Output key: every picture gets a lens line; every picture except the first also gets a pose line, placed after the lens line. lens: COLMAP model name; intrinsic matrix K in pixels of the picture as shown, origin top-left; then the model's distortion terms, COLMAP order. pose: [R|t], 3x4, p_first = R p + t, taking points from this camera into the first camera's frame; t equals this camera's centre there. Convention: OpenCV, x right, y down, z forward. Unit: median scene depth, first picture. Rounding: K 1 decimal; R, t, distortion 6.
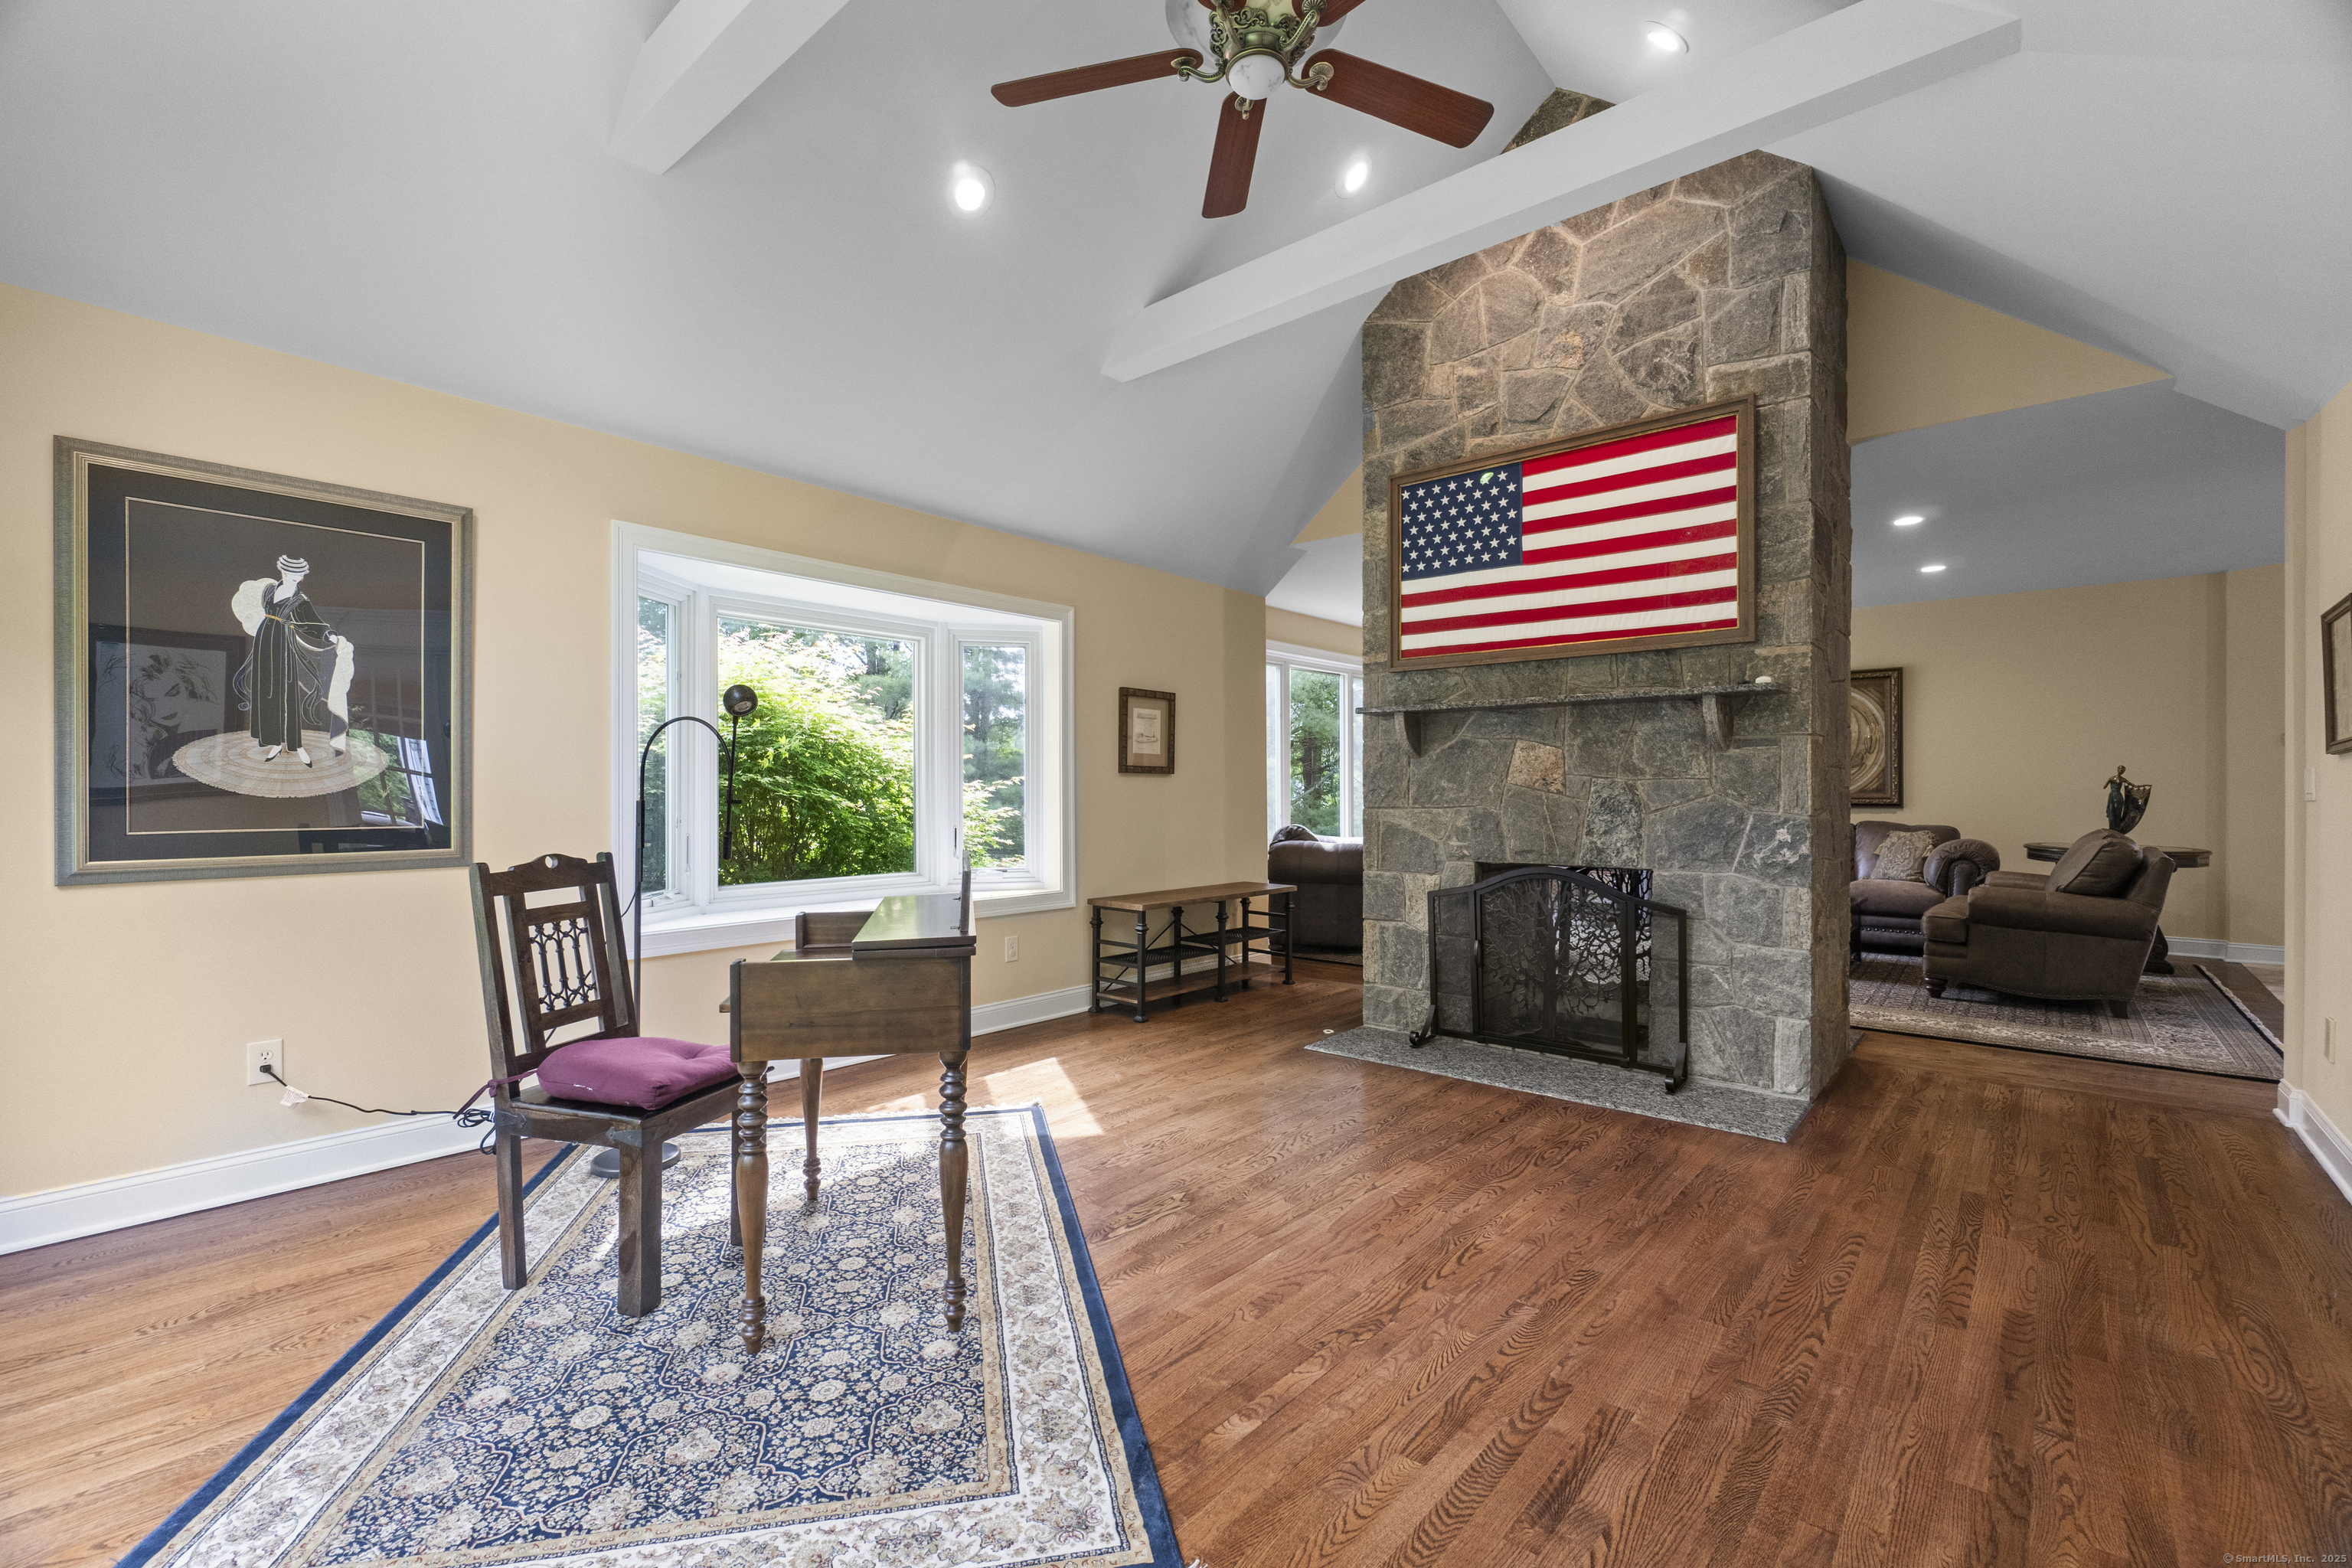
lens RADIAL K [[1007.0, 0, 1176.0], [0, 1007.0, 784.0], [0, 0, 1]] dist [-0.002729, -0.000335]
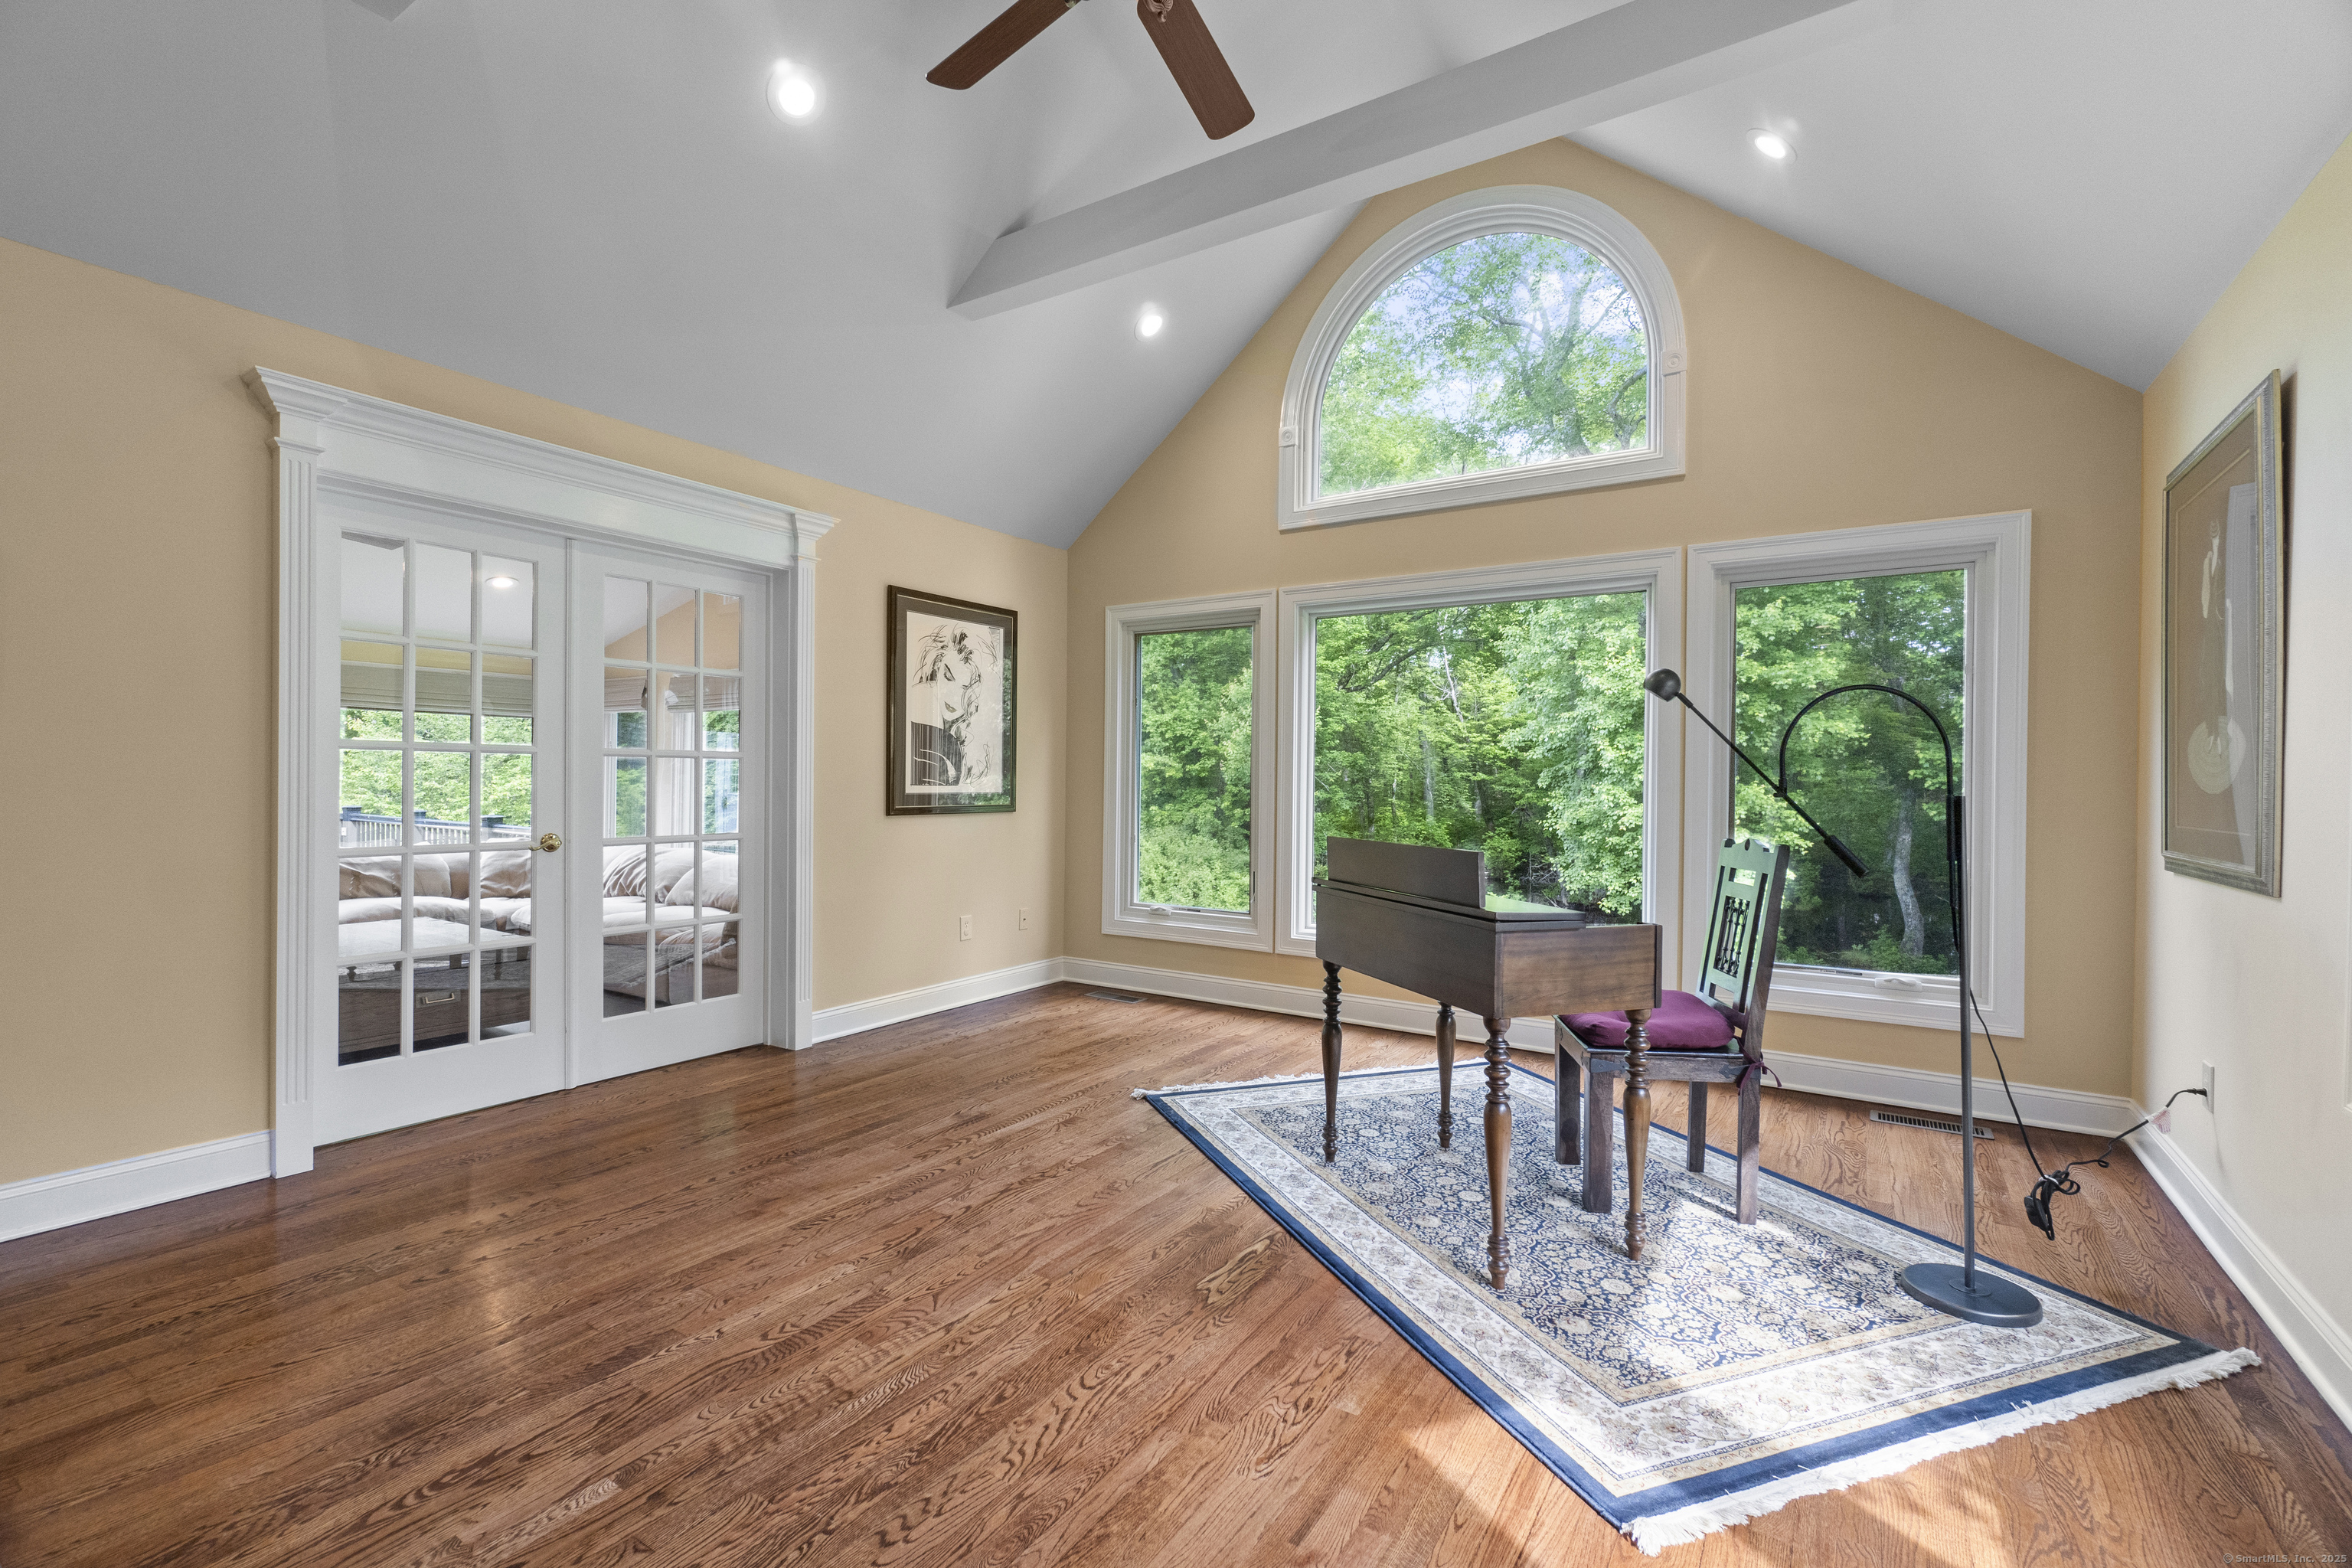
lens RADIAL K [[1007.0, 0, 1176.0], [0, 1007.0, 784.0], [0, 0, 1]] dist [-0.002729, -0.000335]
pose [[-0.991355, -0.011633, -0.130693, 0.164086], [-0.011136, 0.999928, -0.004538, 0.020975], [0.130736, -0.003043, -0.991413, 2.112935]]
